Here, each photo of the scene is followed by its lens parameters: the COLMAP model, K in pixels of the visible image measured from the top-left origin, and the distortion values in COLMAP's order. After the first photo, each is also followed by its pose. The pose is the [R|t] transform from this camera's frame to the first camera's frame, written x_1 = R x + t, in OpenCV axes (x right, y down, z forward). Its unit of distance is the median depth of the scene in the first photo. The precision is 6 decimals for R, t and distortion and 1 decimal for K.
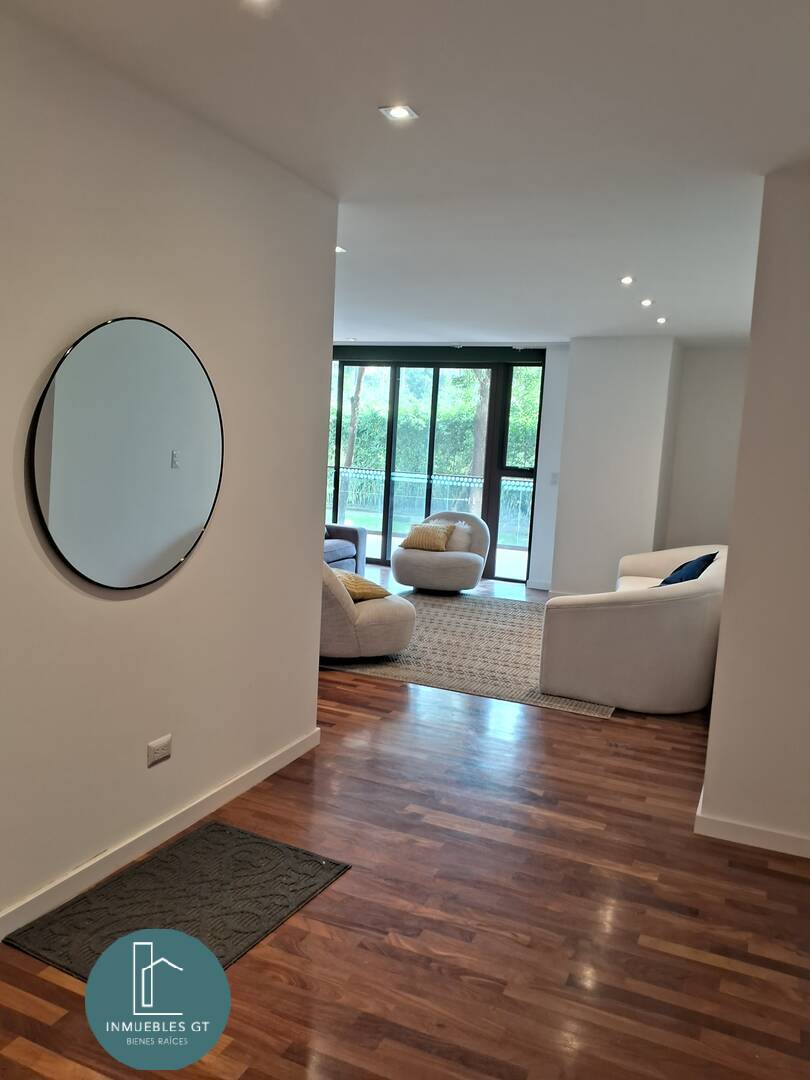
lens RADIAL K [[839.1, 0, 405.3], [0, 839.1, 543.3], [0, 0, 1]] dist [0.057034, -0.028461]
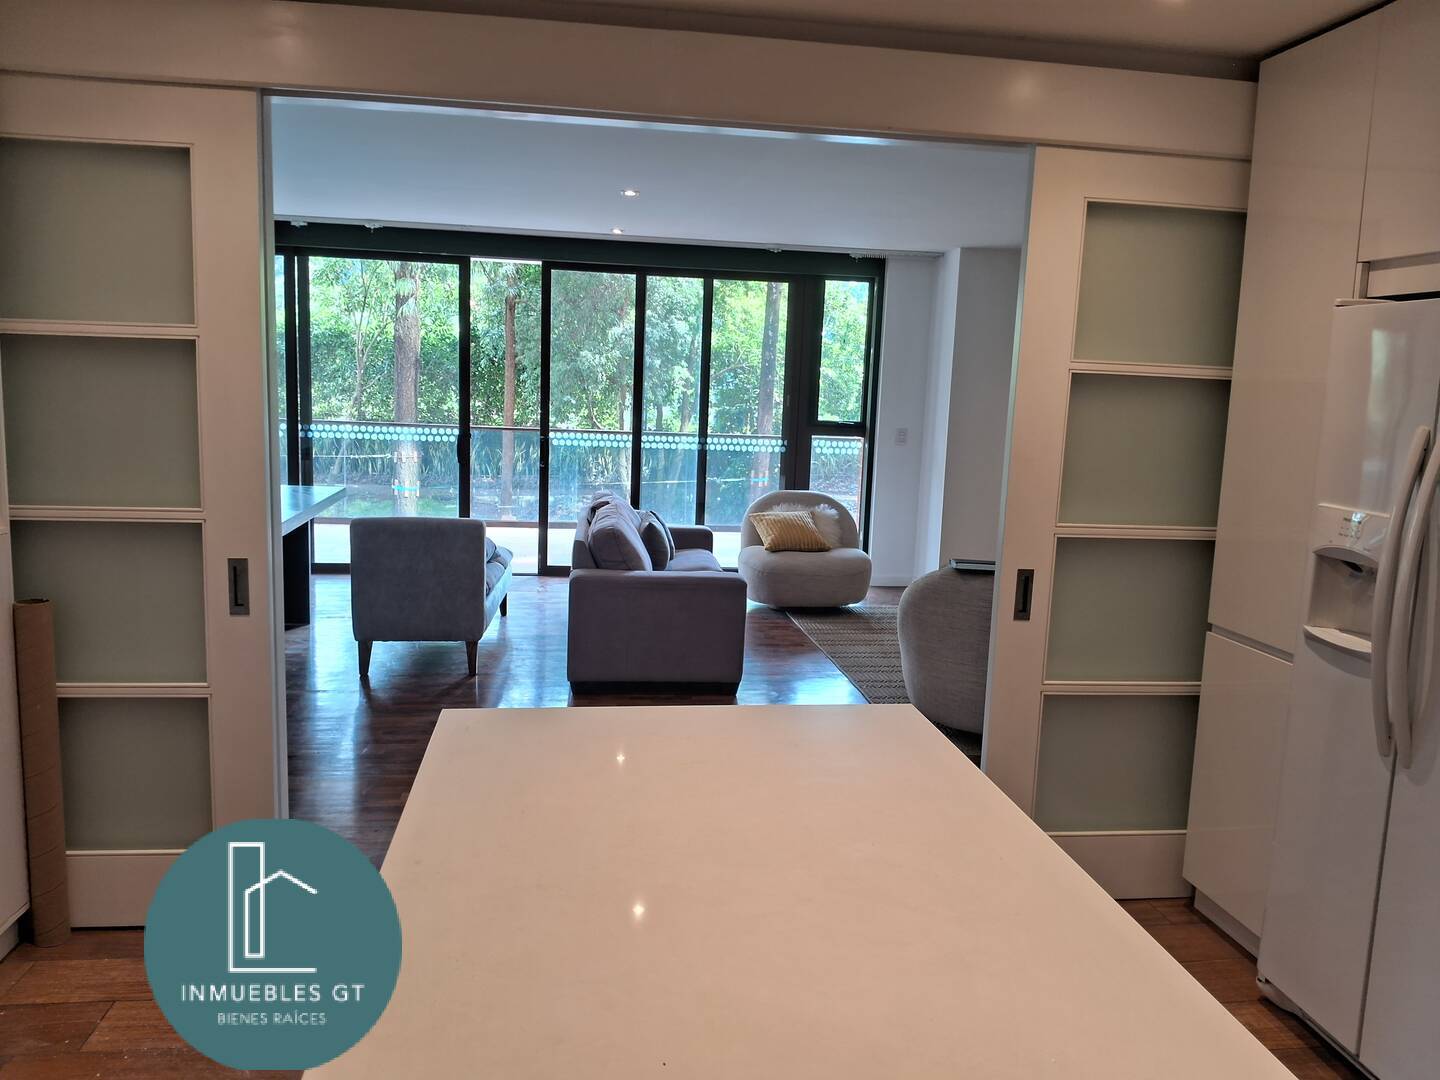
lens RADIAL K [[1118.8, 0, 717.5], [0, 1118.8, 539.6], [0, 0, 1]] dist [0.057034, -0.028461]
pose [[0.849560, -0.095865, 0.518707, -0.449219], [0.074250, 0.995290, 0.062334, -0.056283], [-0.522240, -0.014443, 0.852676, 0.228449]]
